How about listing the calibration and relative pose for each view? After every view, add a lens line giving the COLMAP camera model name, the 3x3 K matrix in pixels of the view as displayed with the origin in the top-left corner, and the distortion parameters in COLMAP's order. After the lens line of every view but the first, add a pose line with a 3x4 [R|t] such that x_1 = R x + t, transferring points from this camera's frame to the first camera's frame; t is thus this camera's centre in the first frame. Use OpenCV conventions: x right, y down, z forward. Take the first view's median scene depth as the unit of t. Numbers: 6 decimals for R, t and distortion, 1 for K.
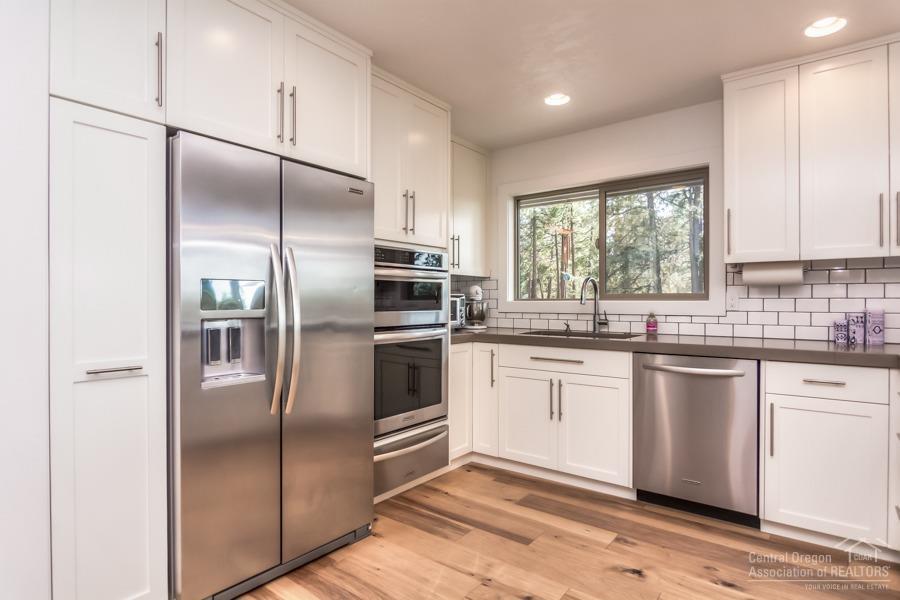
lens RADIAL K [[481.2, 0, 452.1], [0, 481.2, 299.9], [0, 0, 1]] dist [-0.000470, -0.000901]
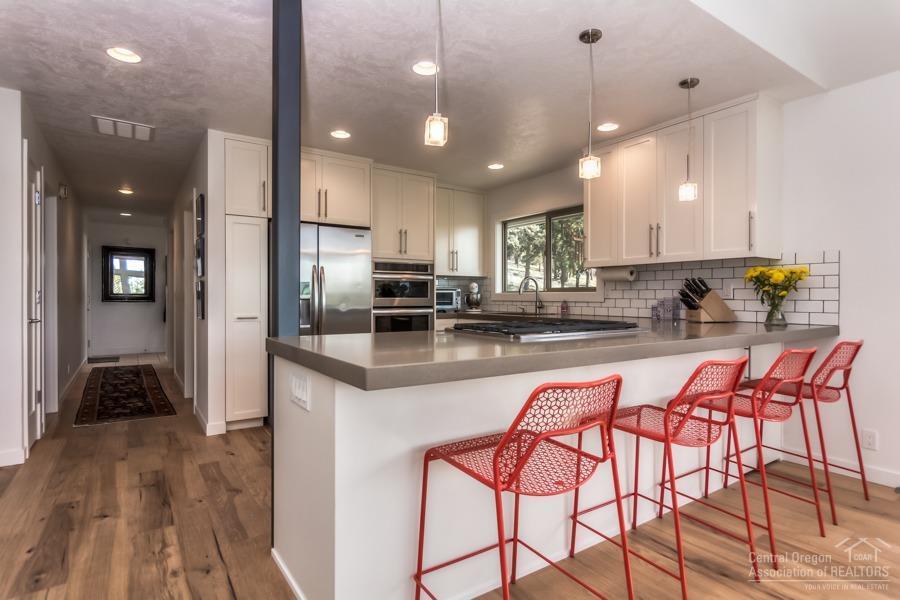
lens RADIAL K [[471.0, 0, 453.5], [0, 471.0, 299.5], [0, 0, 1]] dist [-0.004222, 0.001784]
pose [[0.953613, 0.001909, -0.301028, 0.593646], [0.001123, 0.999950, 0.009899, 0.011328], [0.301032, -0.009778, 0.953564, -0.570365]]
